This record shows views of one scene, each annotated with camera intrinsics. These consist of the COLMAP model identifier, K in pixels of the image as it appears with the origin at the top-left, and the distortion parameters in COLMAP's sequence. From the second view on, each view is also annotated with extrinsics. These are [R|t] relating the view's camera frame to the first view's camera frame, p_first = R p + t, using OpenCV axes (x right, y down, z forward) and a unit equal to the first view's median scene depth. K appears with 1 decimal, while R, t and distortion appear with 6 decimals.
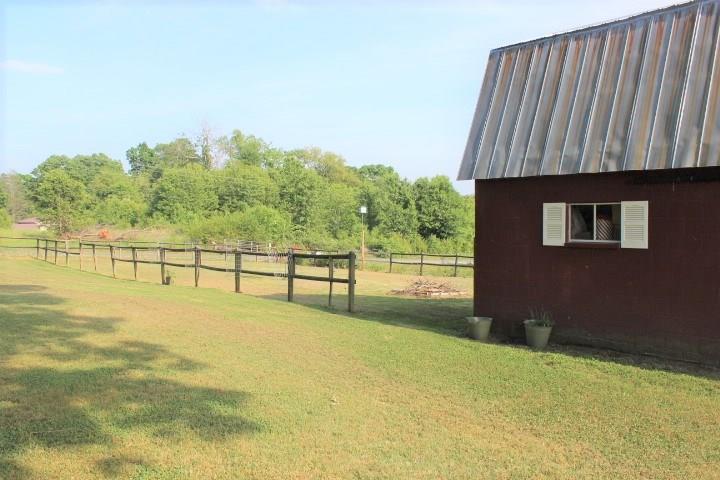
lens RADIAL K [[576.8, 0, 358.6], [0, 576.8, 243.0], [0, 0, 1]] dist [-0.135945, 0.077696]
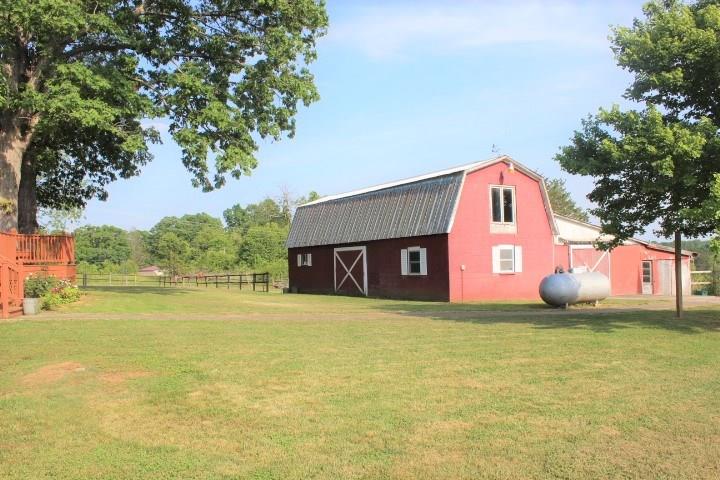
lens RADIAL K [[576.8, 0, 361.5], [0, 576.8, 243.3], [0, 0, 1]] dist [-0.135945, 0.077696]
pose [[0.985968, -0.024861, -0.165074, 0.106583], [0.011414, 0.996574, -0.081913, 0.013120], [0.166545, 0.078880, 0.982874, -0.203107]]
